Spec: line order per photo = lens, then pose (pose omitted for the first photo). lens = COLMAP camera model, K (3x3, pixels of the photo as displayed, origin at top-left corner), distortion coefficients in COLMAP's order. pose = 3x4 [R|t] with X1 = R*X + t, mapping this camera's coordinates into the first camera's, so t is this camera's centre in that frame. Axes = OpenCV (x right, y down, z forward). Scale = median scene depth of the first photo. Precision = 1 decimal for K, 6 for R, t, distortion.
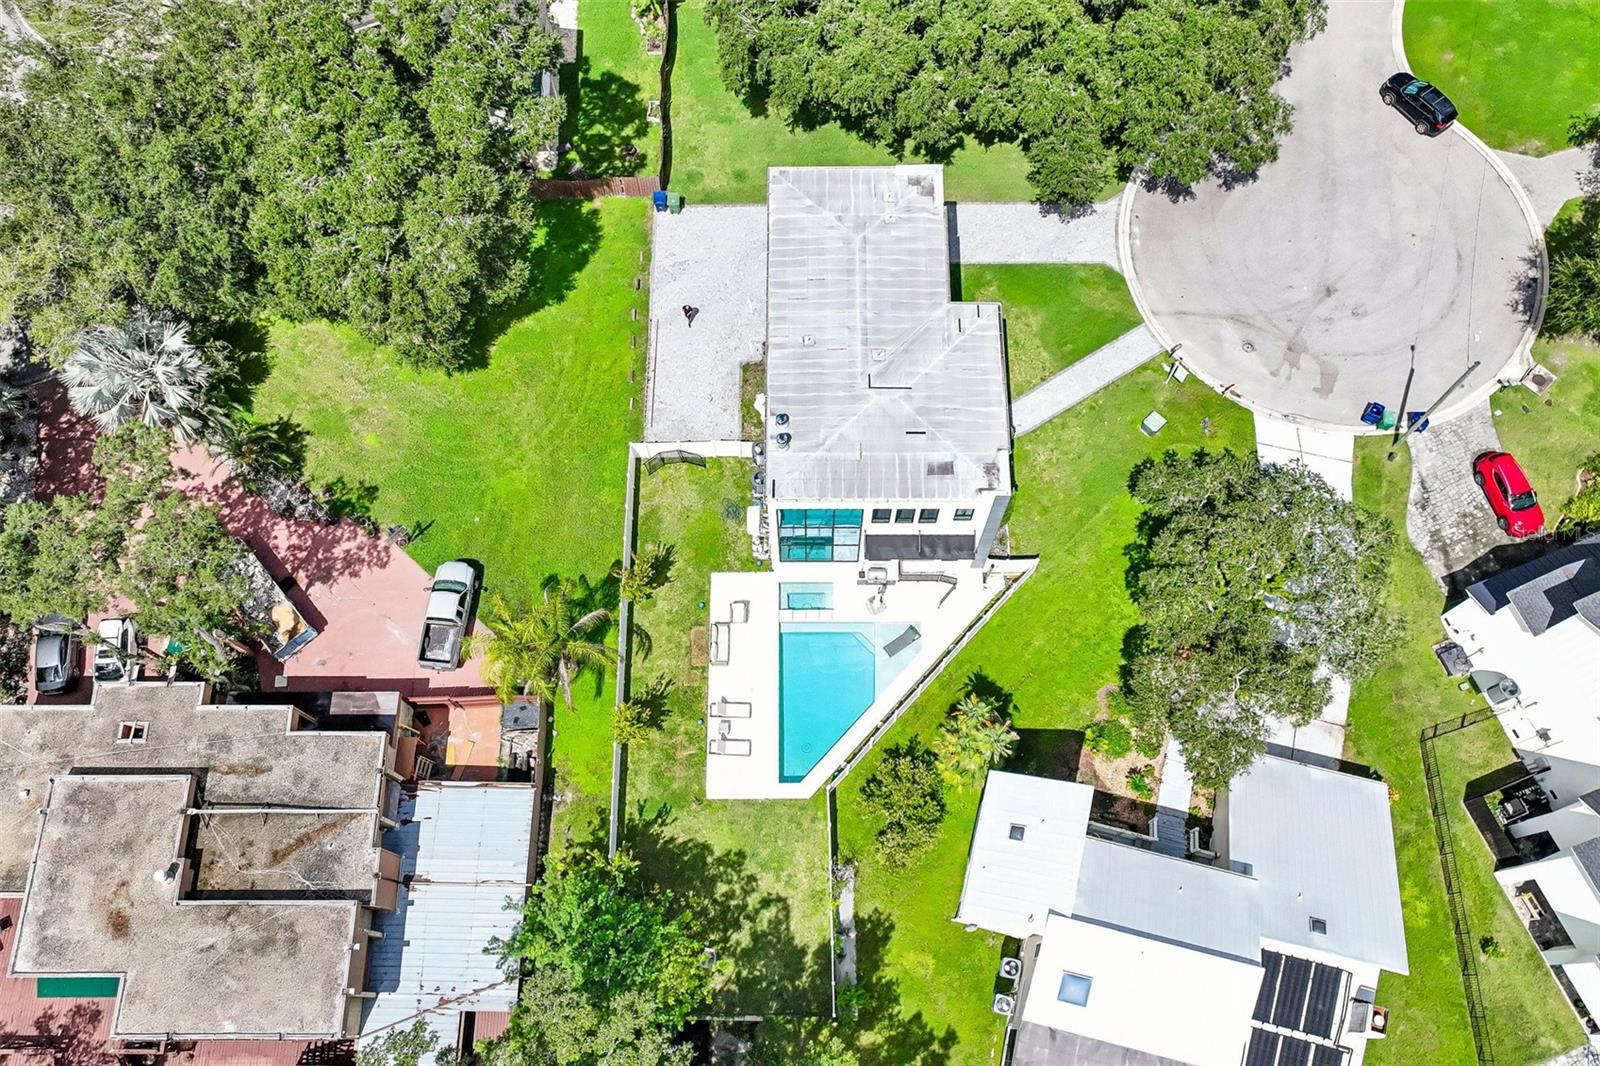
lens RADIAL K [[1175.7, 0, 796.5], [0, 1175.7, 617.2], [0, 0, 1]] dist [0.004446, 0.003300]
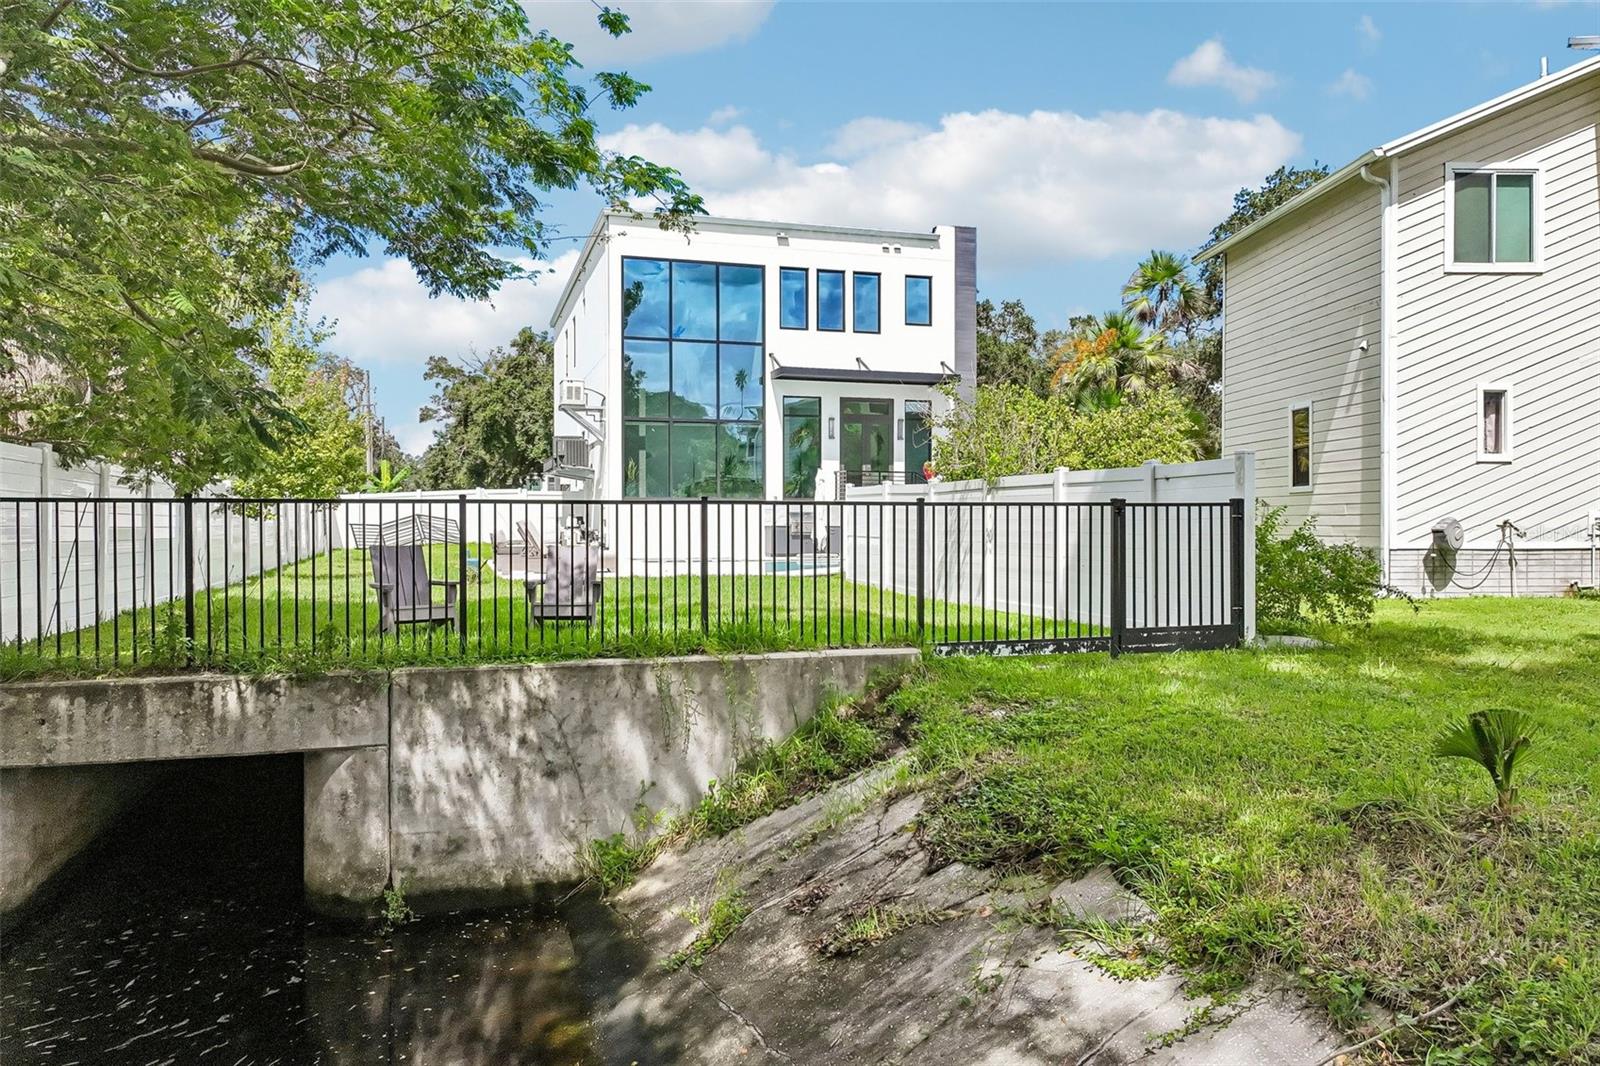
lens RADIAL K [[1123.2, 0, 806.1], [0, 1123.2, 528.2], [0, 0, 1]] dist [0.001893, 0.005098]
pose [[0.952070, 0.009785, 0.305723, -0.092018], [0.286969, 0.317403, -0.903827, 0.444462], [-0.105881, 0.948240, 0.299382, 0.866814]]
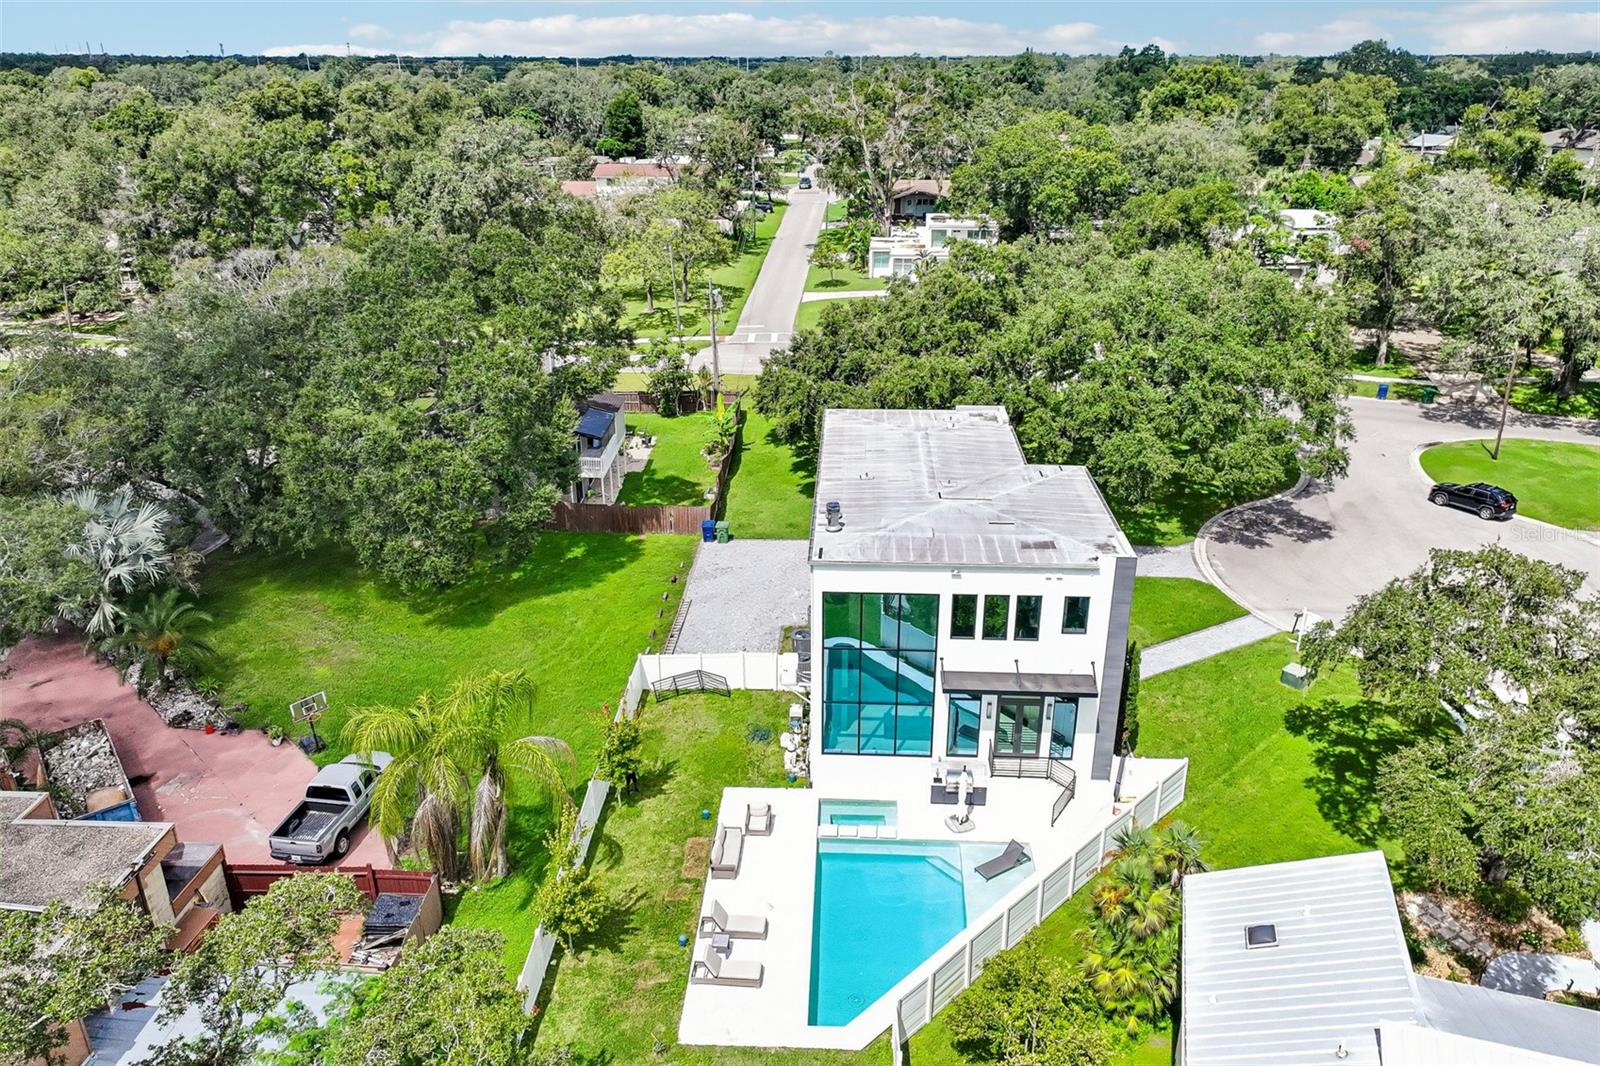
lens RADIAL K [[1125.6, 0, 800.0], [0, 1125.6, 533.0], [0, 0, 1]] dist [0.001166, -0.002598]
pose [[0.998715, 0.027890, -0.042313, -0.002361], [-0.050225, 0.656091, -0.753009, 0.387384], [0.006760, 0.754167, 0.656648, 0.455085]]
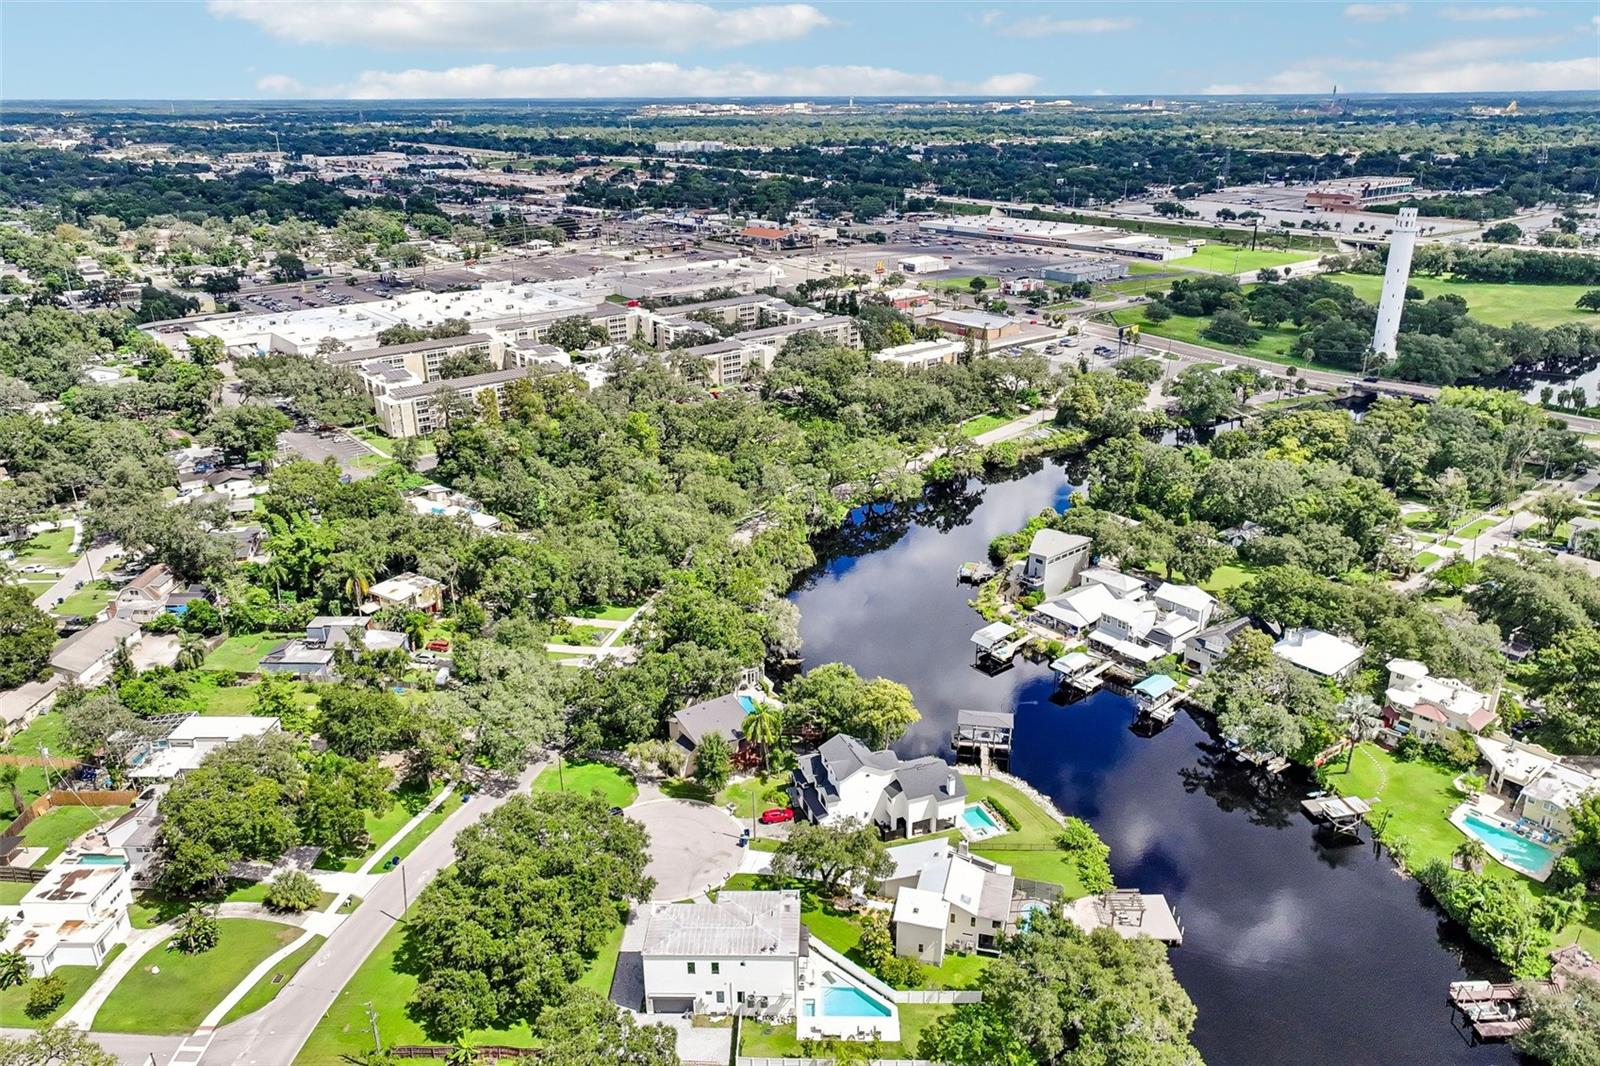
lens RADIAL K [[1123.2, 0, 806.1], [0, 1123.2, 528.2], [0, 0, 1]] dist [0.001893, 0.005098]
pose [[0.015475, -0.353868, 0.935167, -1.769185], [0.948952, 0.299885, 0.097773, -0.534861], [-0.315042, 0.885916, 0.340444, -0.591495]]
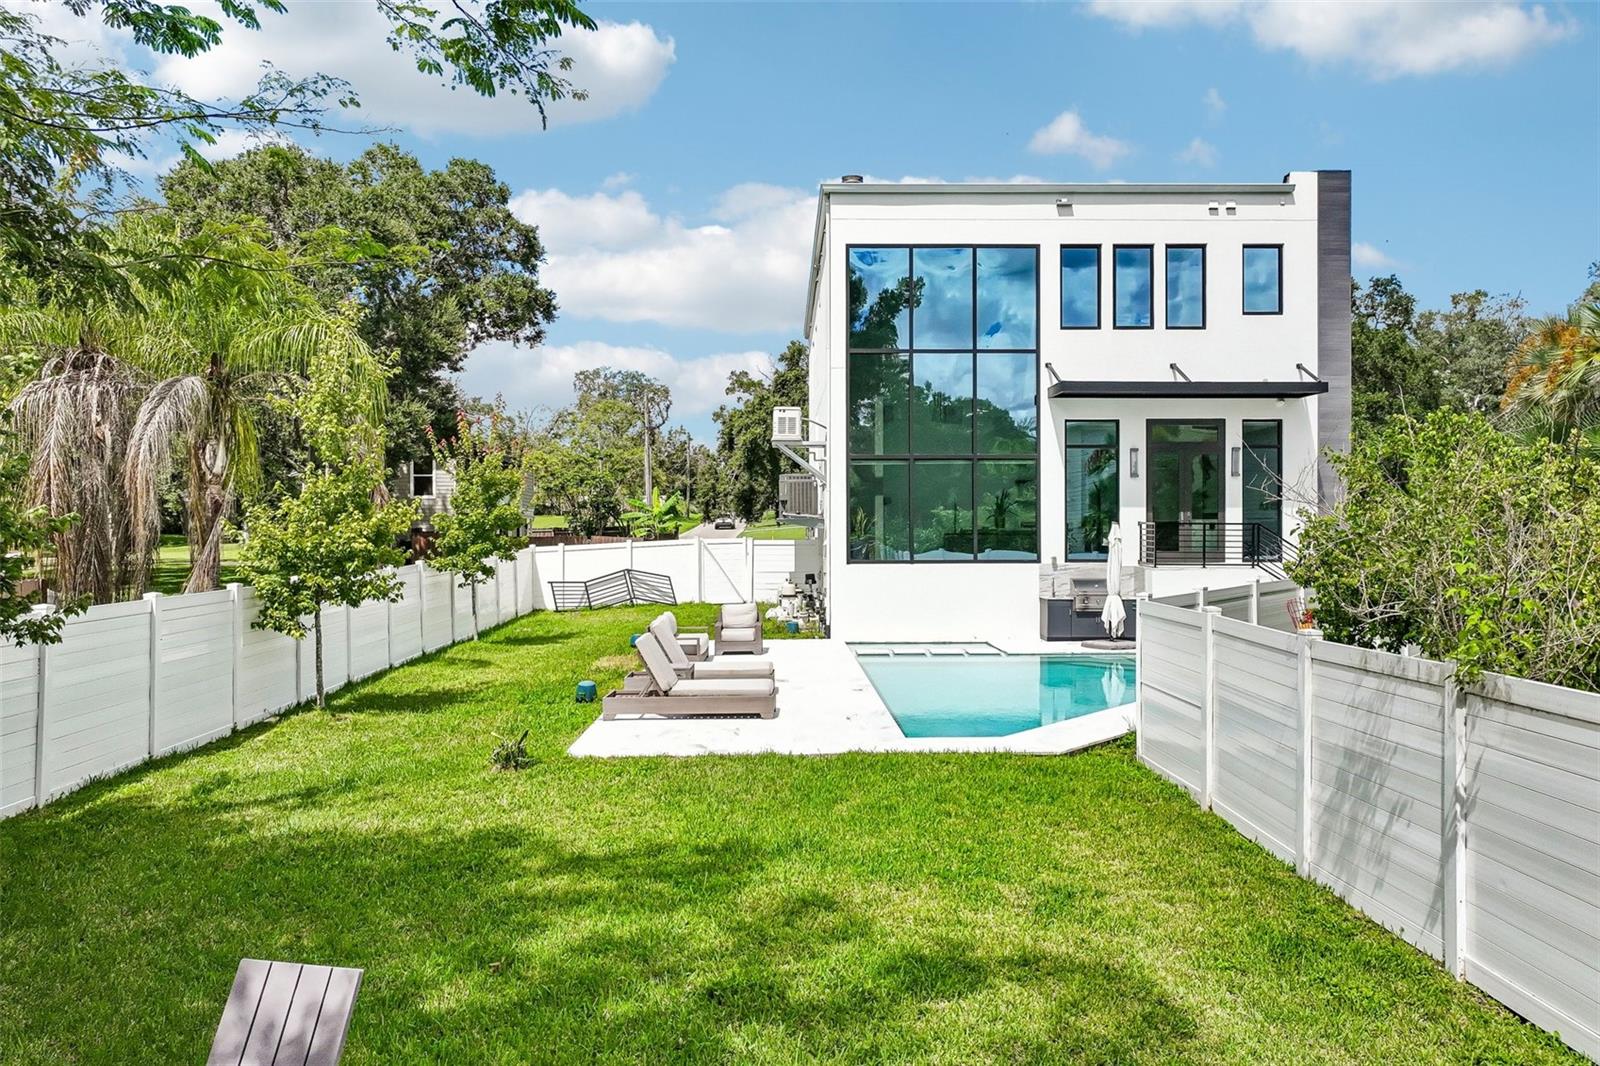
lens RADIAL K [[1117.3, 0, 800.0], [0, 1117.3, 533.0], [0, 0, 1]] dist [-0.005796, -0.001480]
pose [[0.999666, 0.009659, 0.023960, -0.040964], [0.019606, 0.320261, -0.947127, 0.318118], [-0.016821, 0.947280, 0.319965, 0.882372]]
